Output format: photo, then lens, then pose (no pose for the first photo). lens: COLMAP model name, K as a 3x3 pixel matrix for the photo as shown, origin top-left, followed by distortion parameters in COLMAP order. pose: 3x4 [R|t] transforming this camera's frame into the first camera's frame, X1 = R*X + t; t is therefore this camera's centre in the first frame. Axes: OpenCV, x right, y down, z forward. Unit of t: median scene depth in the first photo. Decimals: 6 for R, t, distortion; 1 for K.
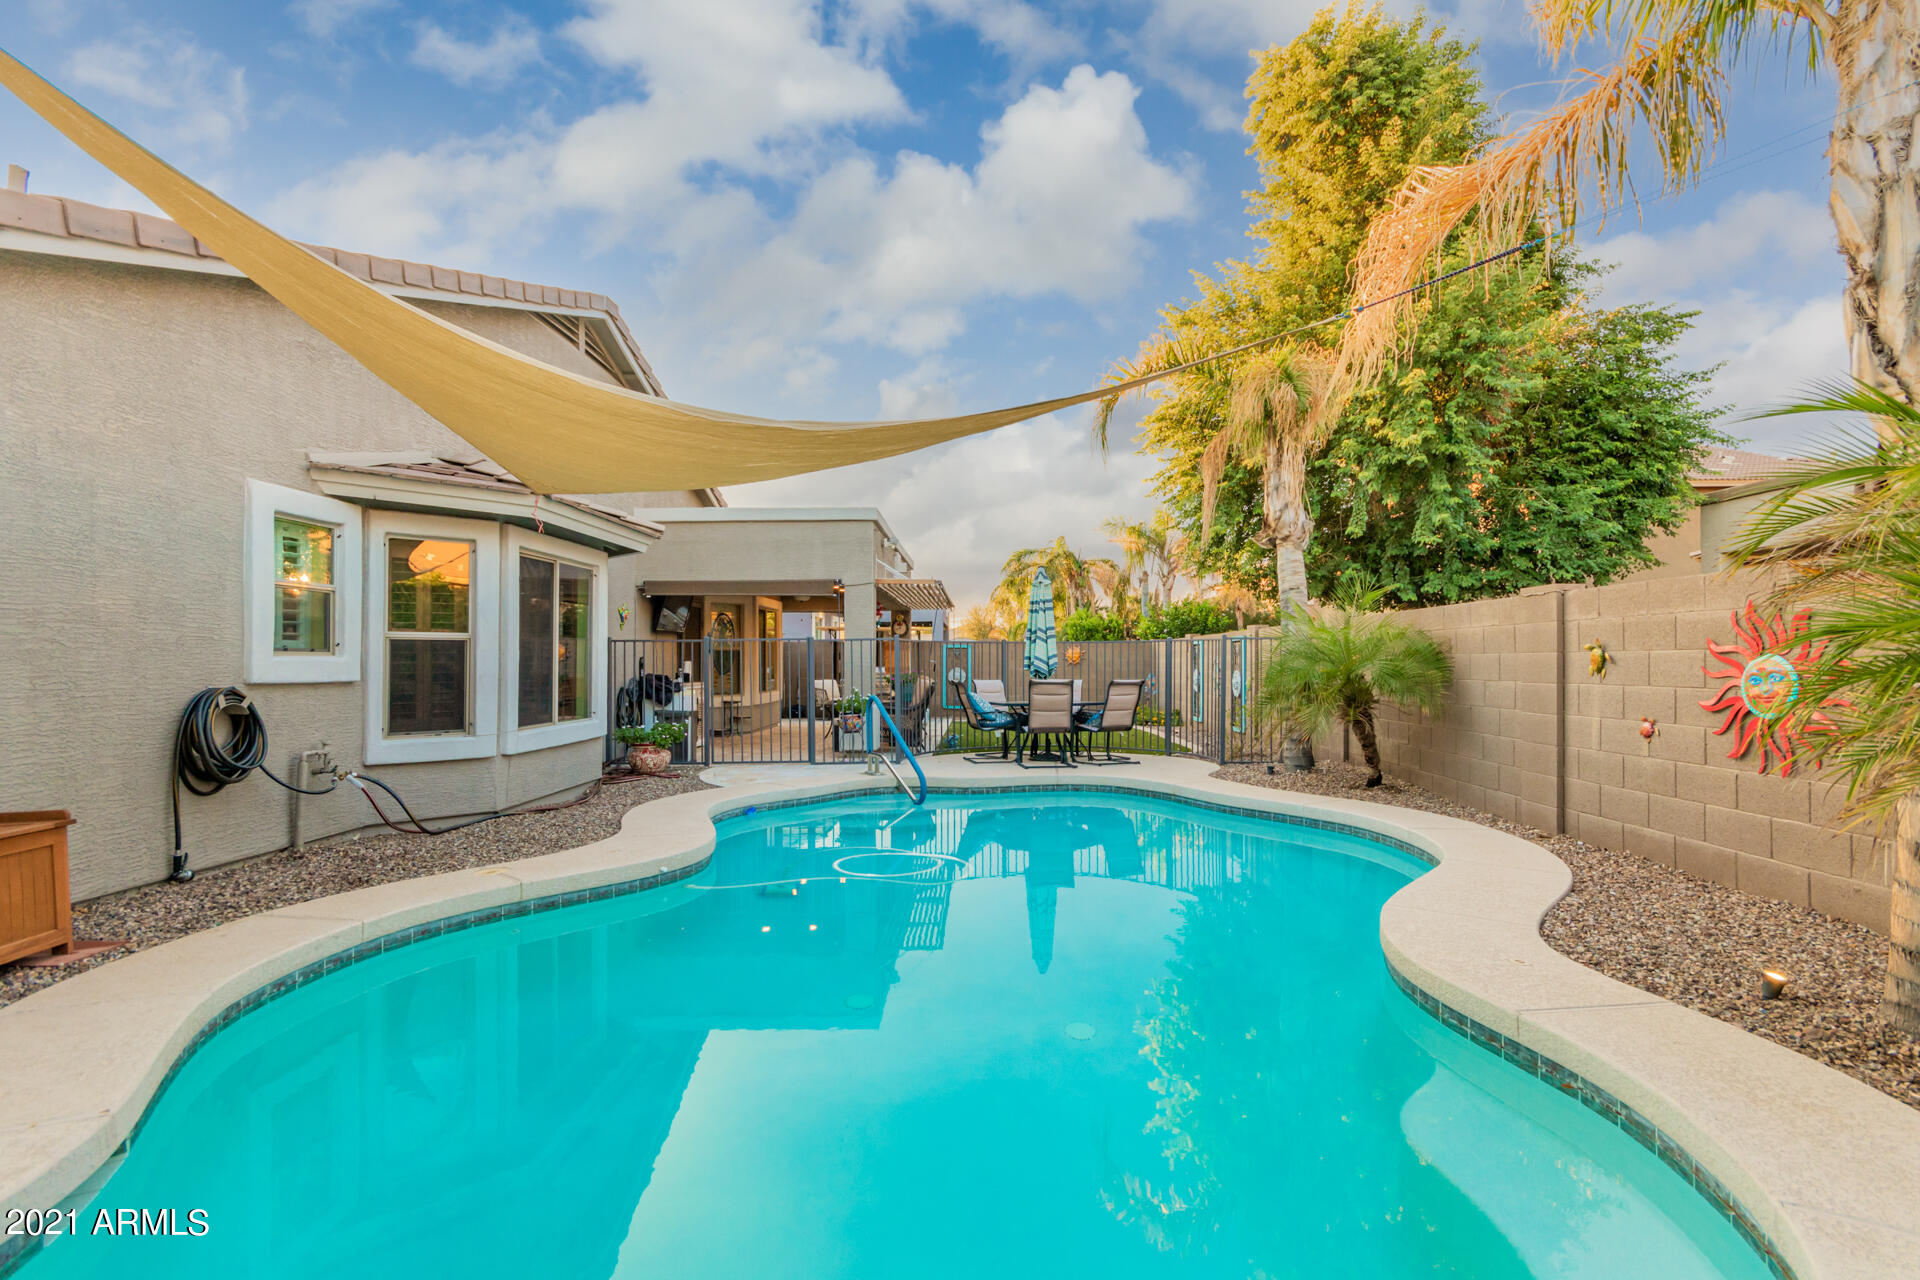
lens RADIAL K [[887.8, 0, 964.3], [0, 887.8, 650.4], [0, 0, 1]] dist [0.003020, 0.000772]
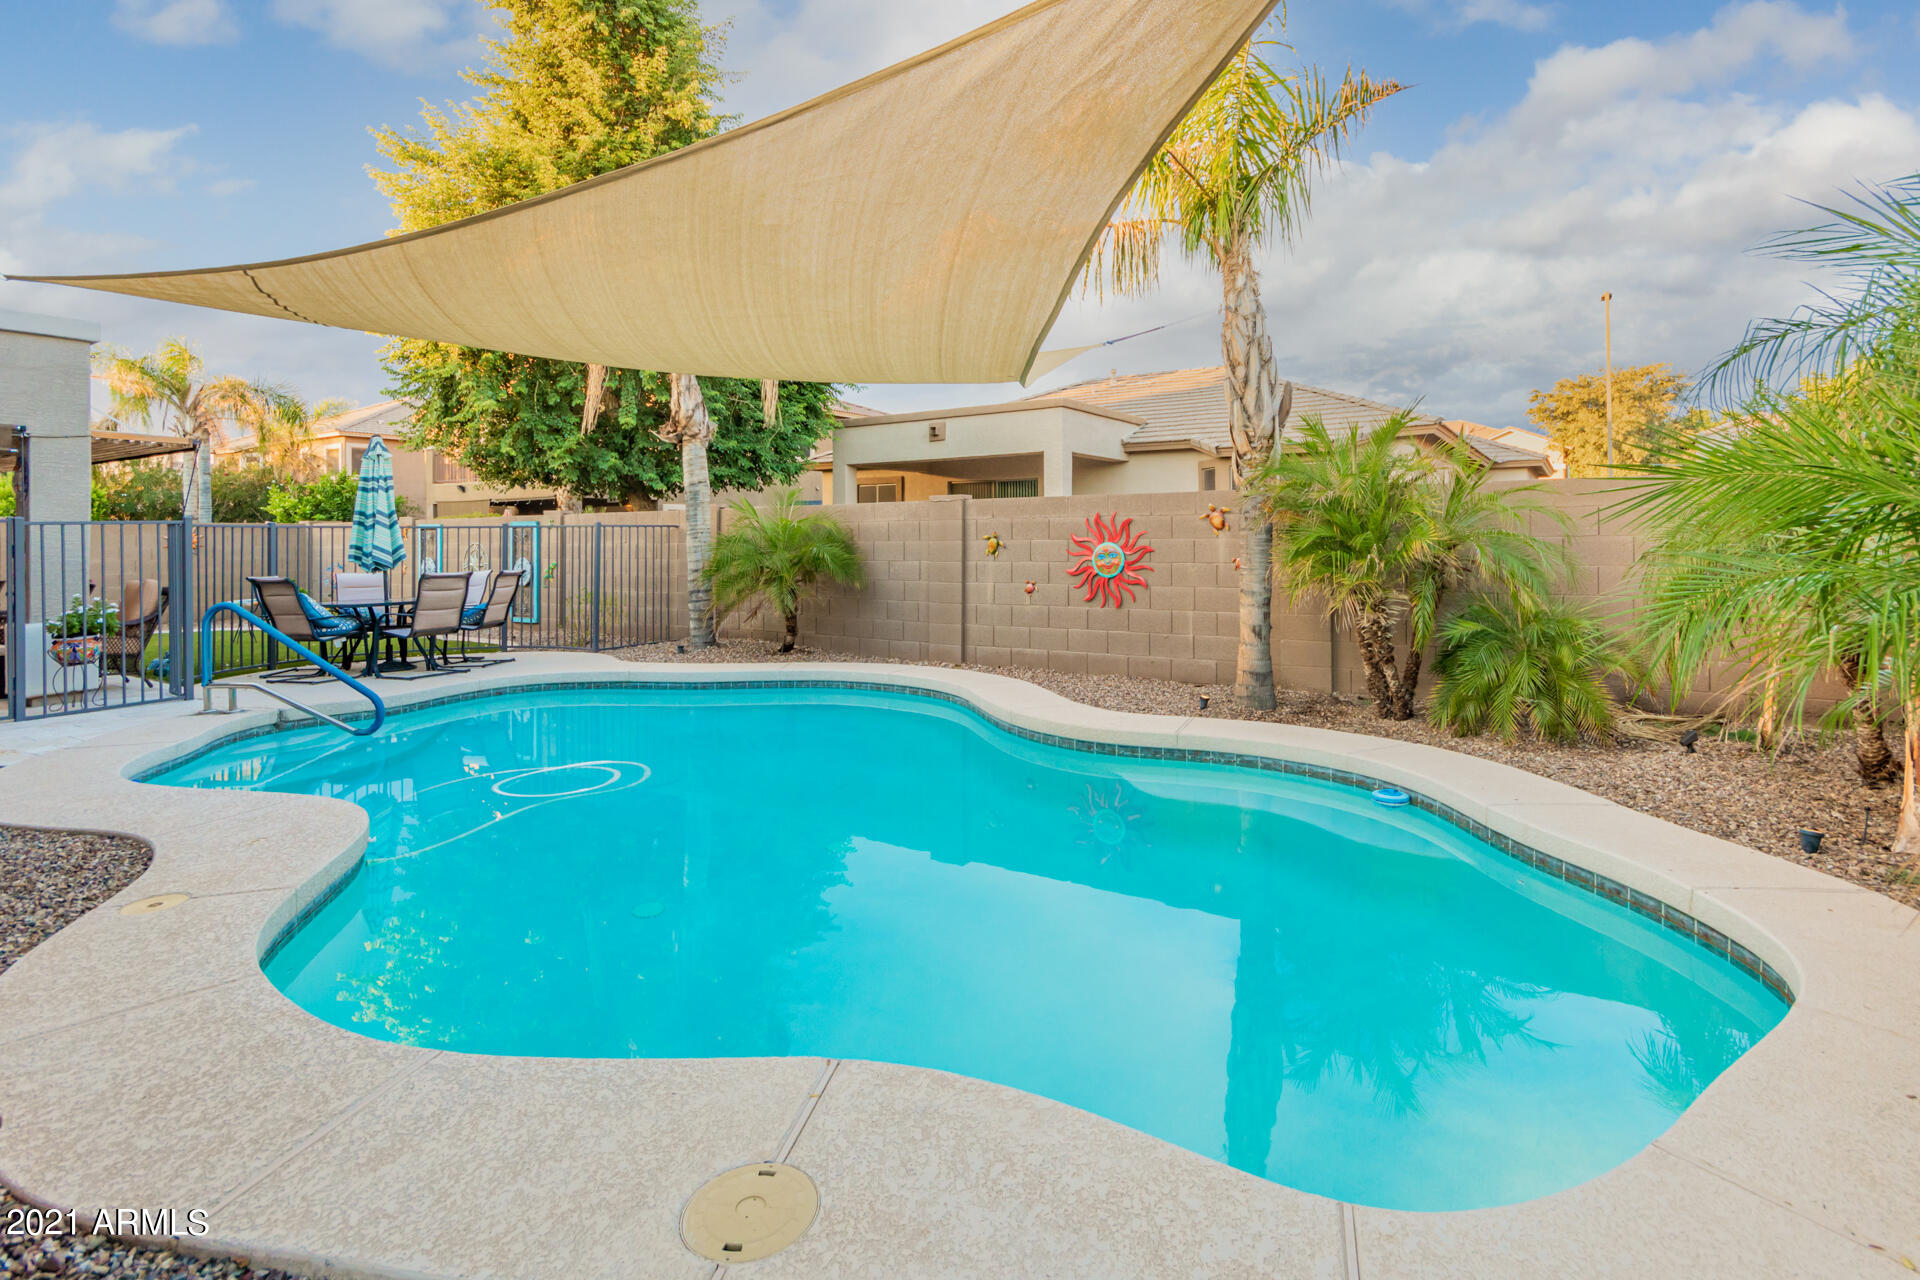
lens RADIAL K [[945.1, 0, 961.4], [0, 945.1, 533.9], [0, 0, 1]] dist [0.020640, 0.000448]
pose [[0.565594, 0.000663, 0.824684, -0.646986], [-0.001955, 0.999998, 0.000537, -0.010302], [-0.824682, -0.001916, 0.565594, 0.107692]]
